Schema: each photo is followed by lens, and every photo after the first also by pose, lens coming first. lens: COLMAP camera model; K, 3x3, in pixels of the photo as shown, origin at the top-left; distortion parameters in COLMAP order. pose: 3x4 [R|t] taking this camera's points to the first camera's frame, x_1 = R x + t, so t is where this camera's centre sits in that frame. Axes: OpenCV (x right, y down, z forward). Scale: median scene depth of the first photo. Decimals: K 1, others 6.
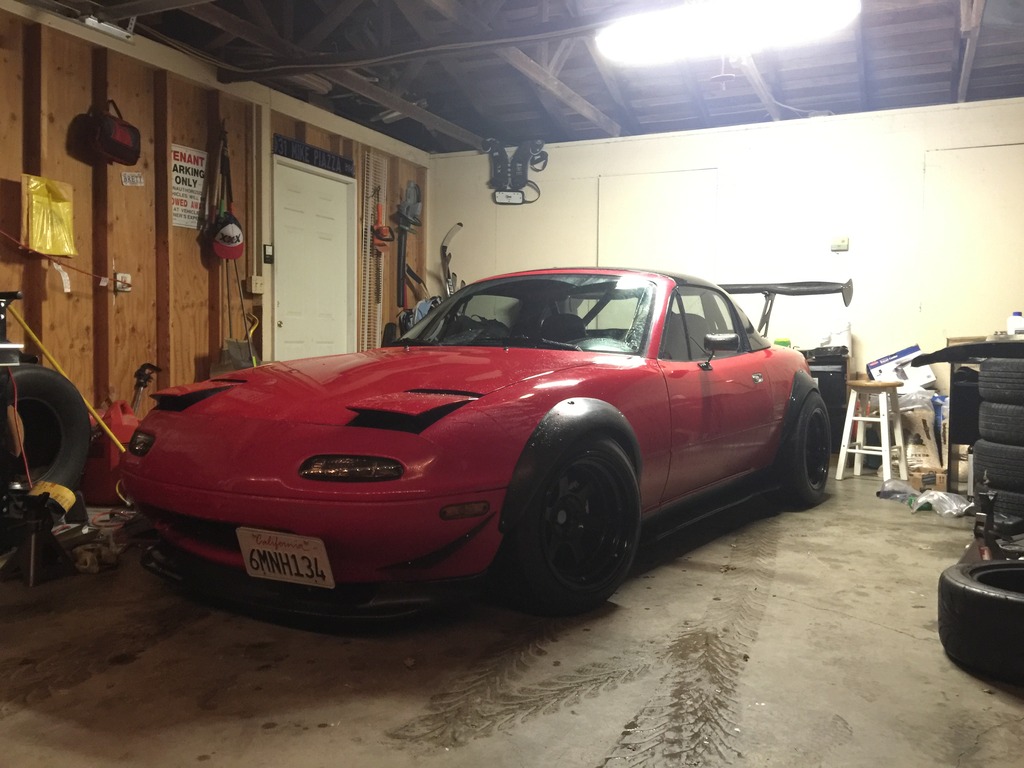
lens RADIAL K [[854.0, 0, 505.0], [0, 854.0, 385.3], [0, 0, 1]] dist [0.053055, -0.080349]
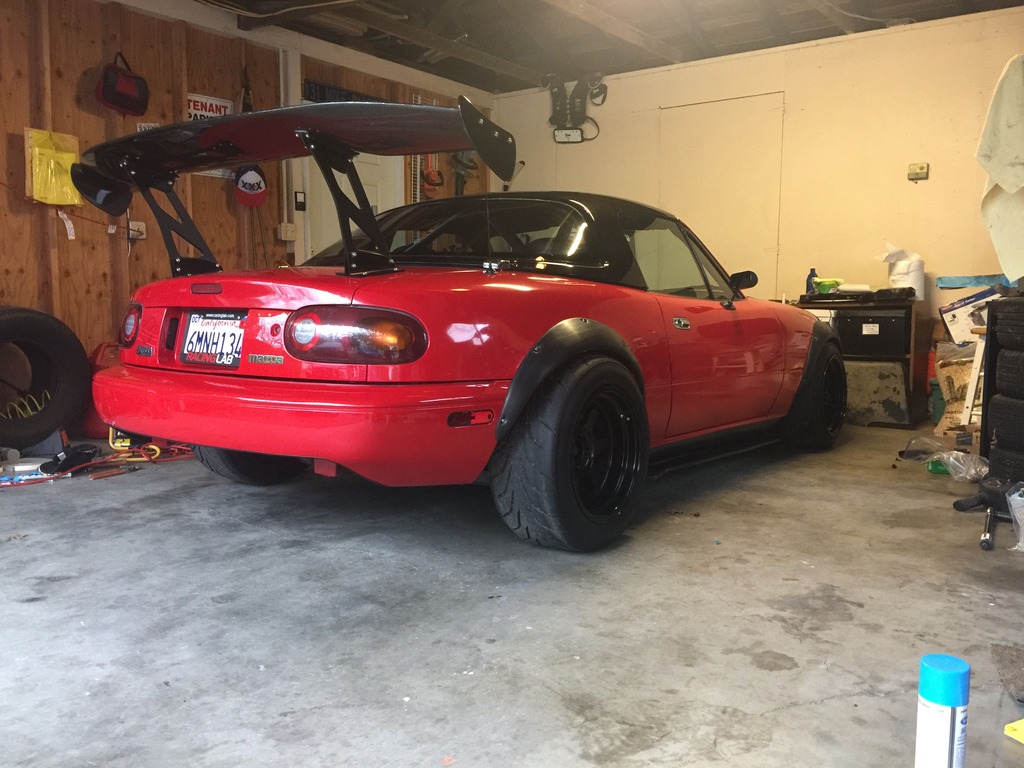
lens RADIAL K [[854.0, 0, 515.8], [0, 854.0, 387.1], [0, 0, 1]] dist [0.053055, -0.080349]
pose [[0.980141, 0.014925, -0.197737, 0.176304], [-0.003730, 0.998375, 0.056867, 0.007378], [0.198265, -0.055000, 0.978604, 0.049100]]
